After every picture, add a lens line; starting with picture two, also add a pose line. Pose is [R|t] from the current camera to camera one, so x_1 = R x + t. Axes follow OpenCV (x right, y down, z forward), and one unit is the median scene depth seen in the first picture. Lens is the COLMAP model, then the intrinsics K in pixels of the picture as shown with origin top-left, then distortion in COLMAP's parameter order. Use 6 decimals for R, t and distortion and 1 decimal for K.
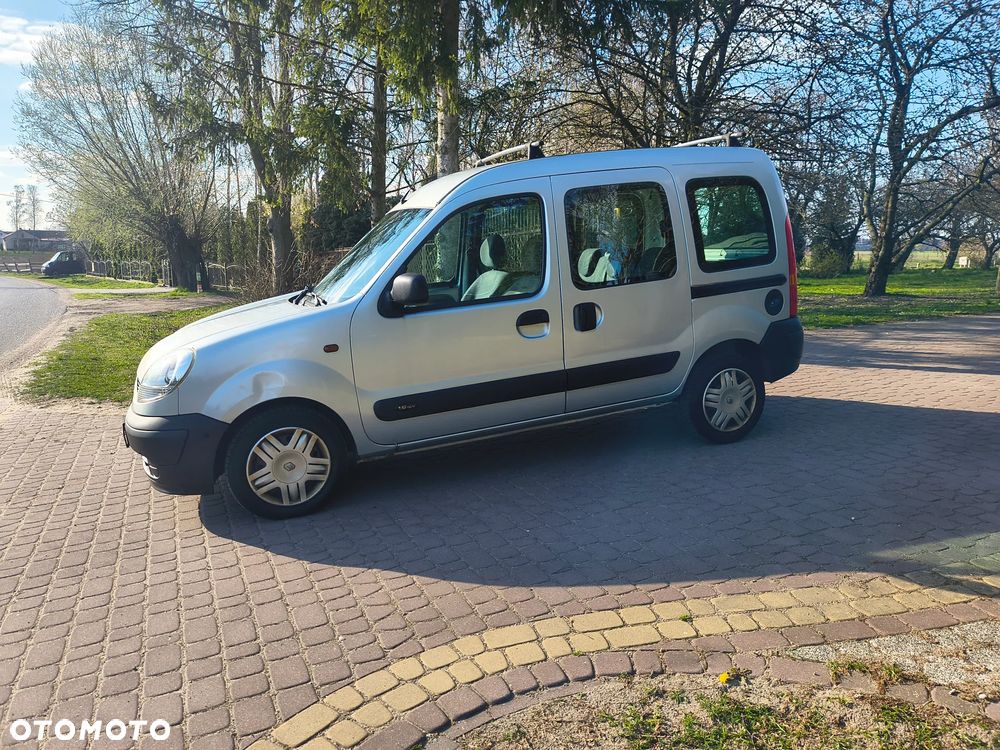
lens RADIAL K [[722.7, 0, 503.5], [0, 722.7, 366.8], [0, 0, 1]] dist [0.050710, -0.062189]
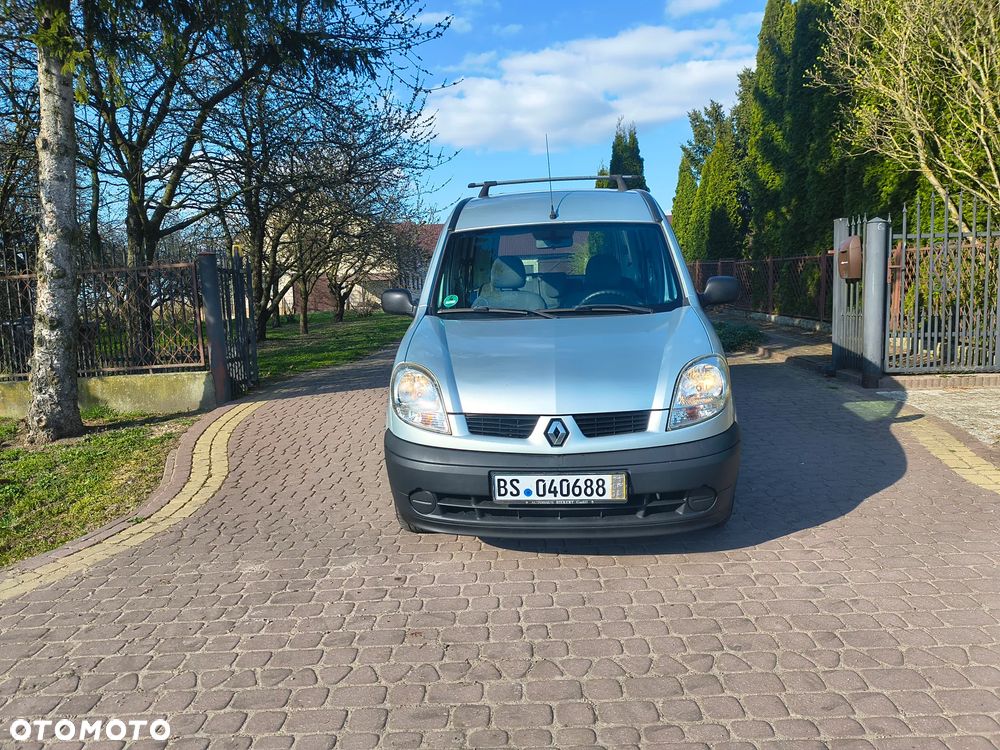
lens RADIAL K [[722.7, 0, 497.3], [0, 722.7, 369.4], [0, 0, 1]] dist [0.050710, -0.062189]
pose [[0.439031, -0.099188, 0.892980, -1.303951], [0.174939, 0.984303, 0.023324, -0.071470], [-0.881277, 0.145978, 0.449491, 0.795162]]
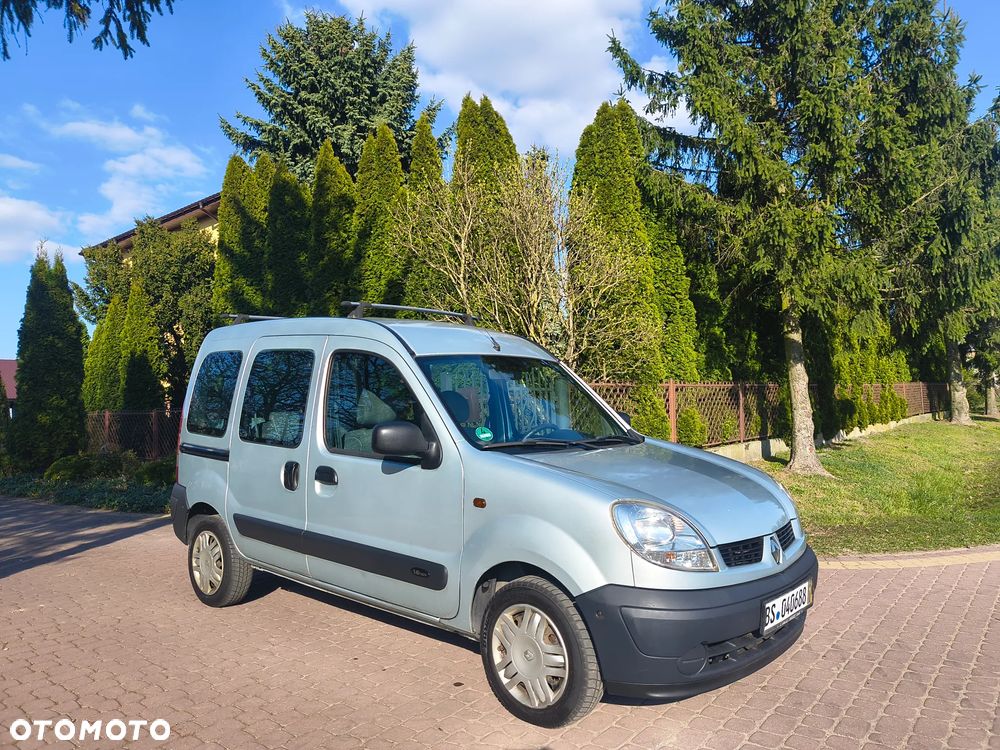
lens RADIAL K [[722.7, 0, 513.7], [0, 722.7, 372.1], [0, 0, 1]] dist [0.050710, -0.062189]
pose [[-0.463015, 0.088926, 0.881878, -1.187924], [0.192661, 0.981263, 0.002206, -0.237103], [-0.865158, 0.170926, -0.471472, 1.740403]]
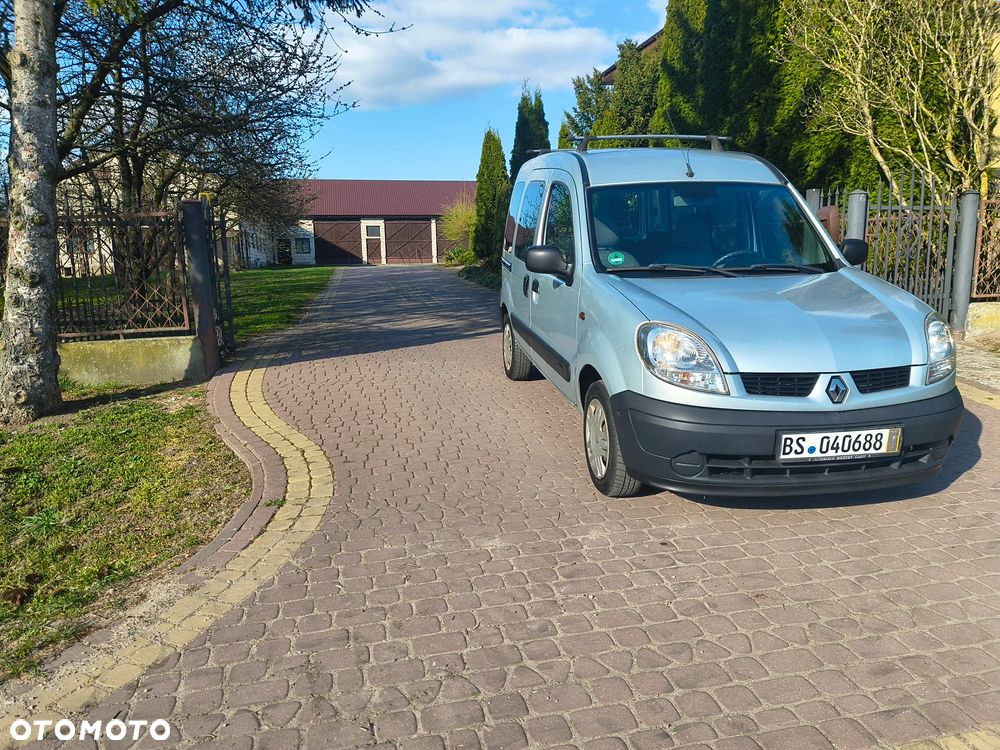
lens RADIAL K [[722.7, 0, 502.7], [0, 722.7, 369.9], [0, 0, 1]] dist [0.050710, -0.062189]
pose [[0.213679, -0.150341, 0.965266, -1.430520], [0.172403, 0.978382, 0.114219, -0.152152], [-0.961571, 0.142008, 0.234979, 1.275986]]
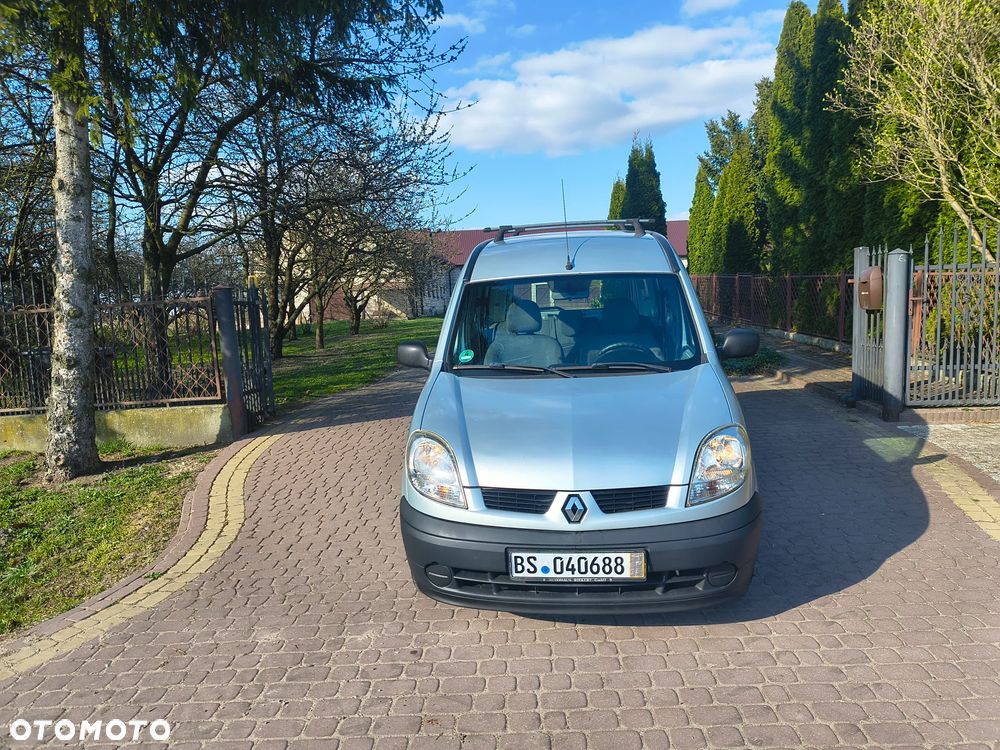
lens RADIAL K [[722.7, 0, 502.5], [0, 722.7, 379.6], [0, 0, 1]] dist [0.050710, -0.062189]
pose [[0.451867, -0.108385, 0.885477, -1.286839], [0.179050, 0.983412, 0.029002, -0.148933], [-0.873932, 0.145440, 0.463778, 0.788330]]
